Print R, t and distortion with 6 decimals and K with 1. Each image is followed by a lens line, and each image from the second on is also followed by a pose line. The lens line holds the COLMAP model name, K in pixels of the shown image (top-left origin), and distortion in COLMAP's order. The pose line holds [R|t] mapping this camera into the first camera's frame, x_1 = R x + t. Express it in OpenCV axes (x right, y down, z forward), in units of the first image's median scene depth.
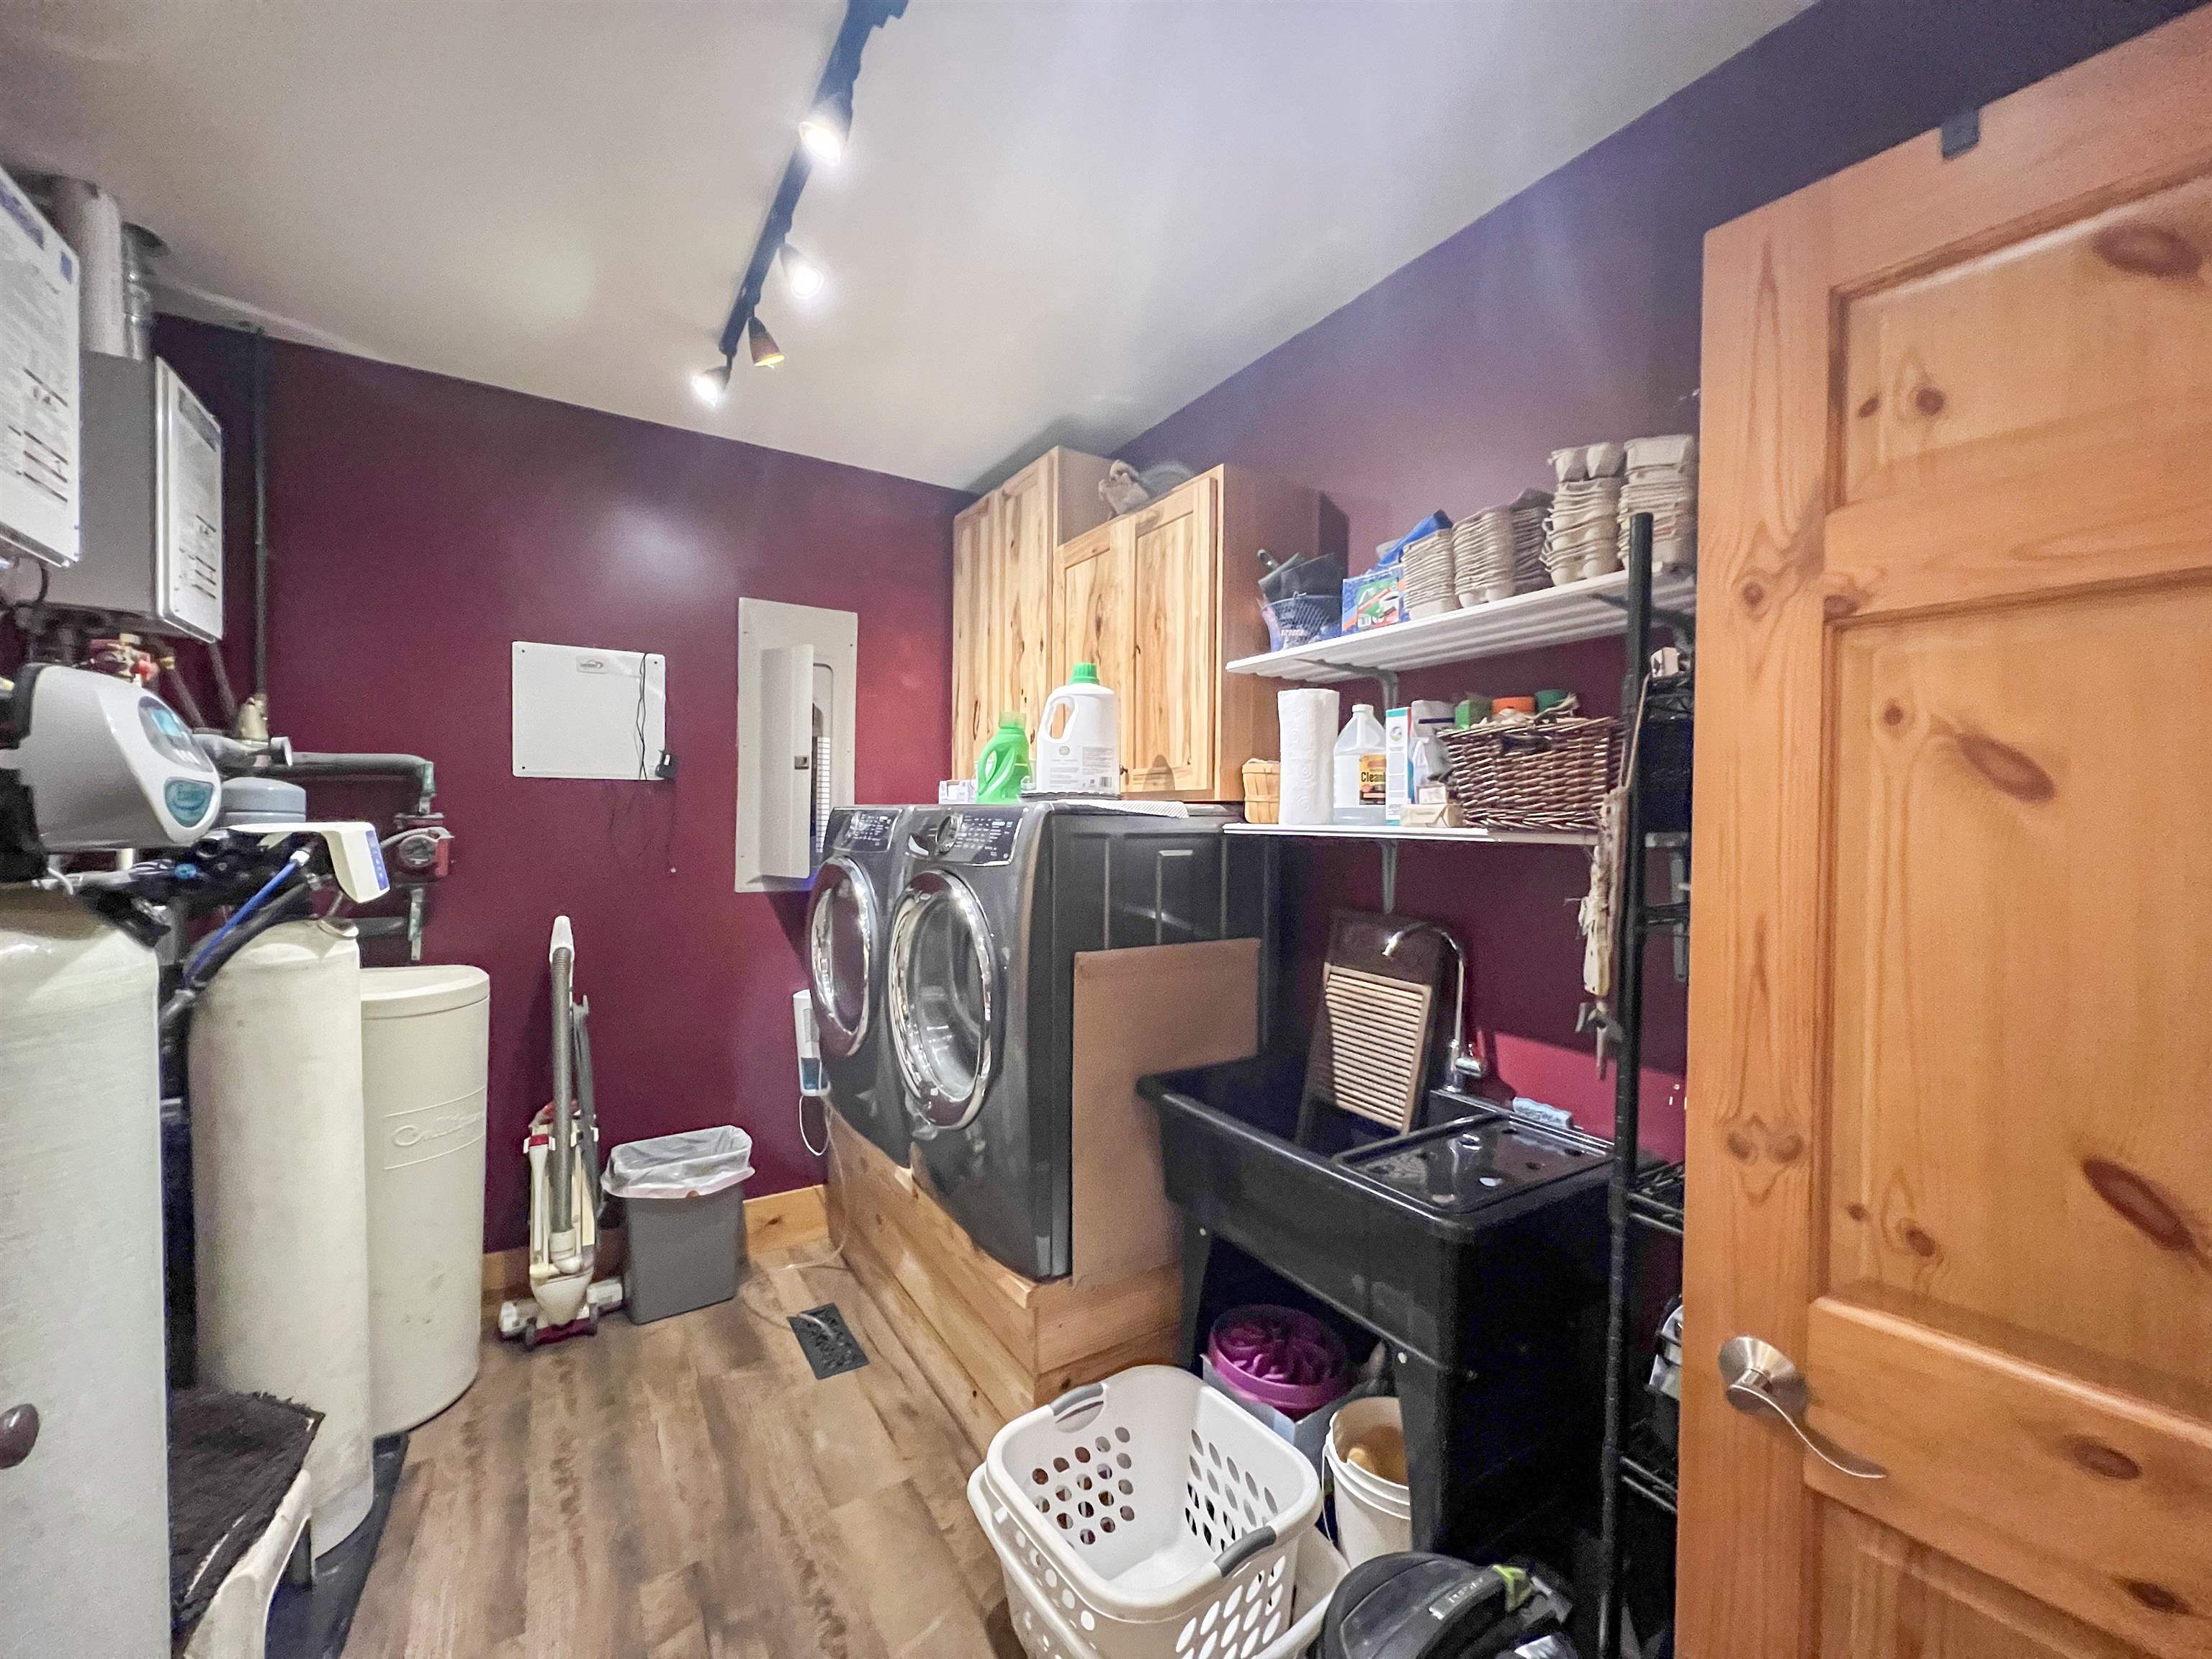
lens RADIAL K [[884.6, 0, 1101.3], [0, 884.6, 826.6], [0, 0, 1]] dist [0.000059, 0.000386]
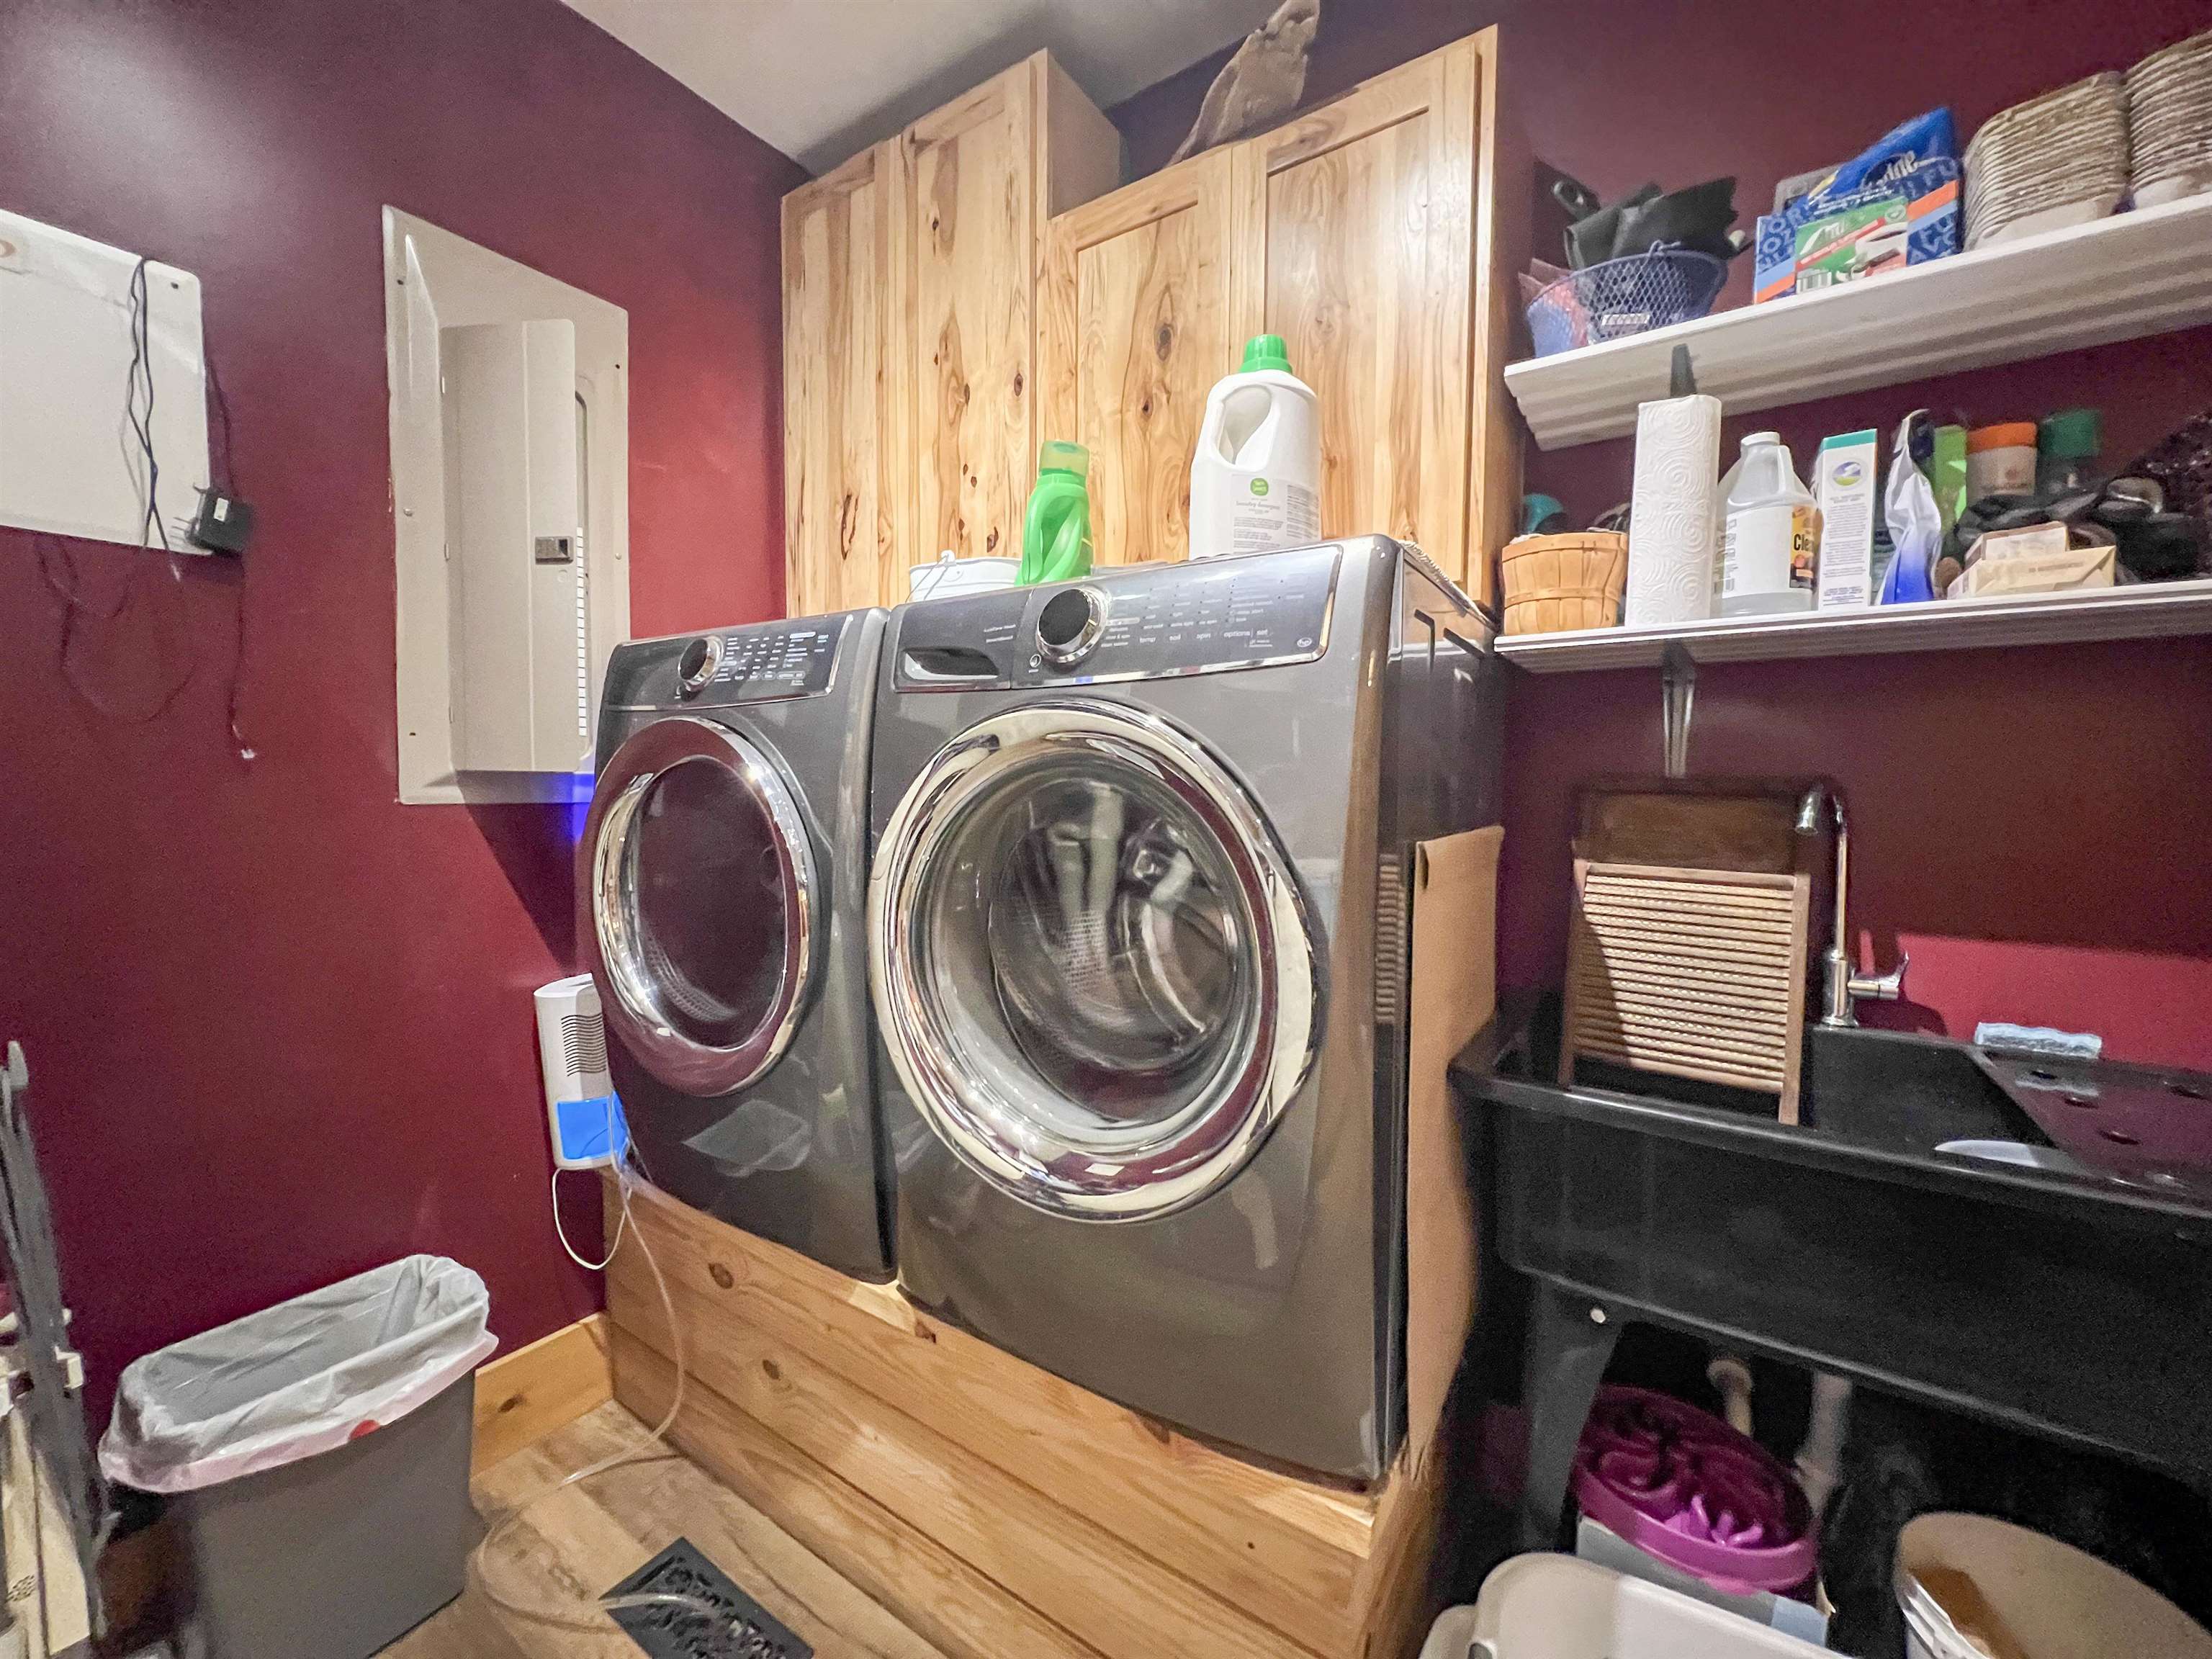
lens RADIAL K [[884.6, 0, 1106.6], [0, 884.6, 824.8], [0, 0, 1]] dist [0.000059, 0.000386]
pose [[0.917685, -0.026862, 0.396400, -0.273914], [0.008447, 0.998805, 0.048128, 0.073834], [-0.397219, -0.040818, 0.916816, 0.418726]]
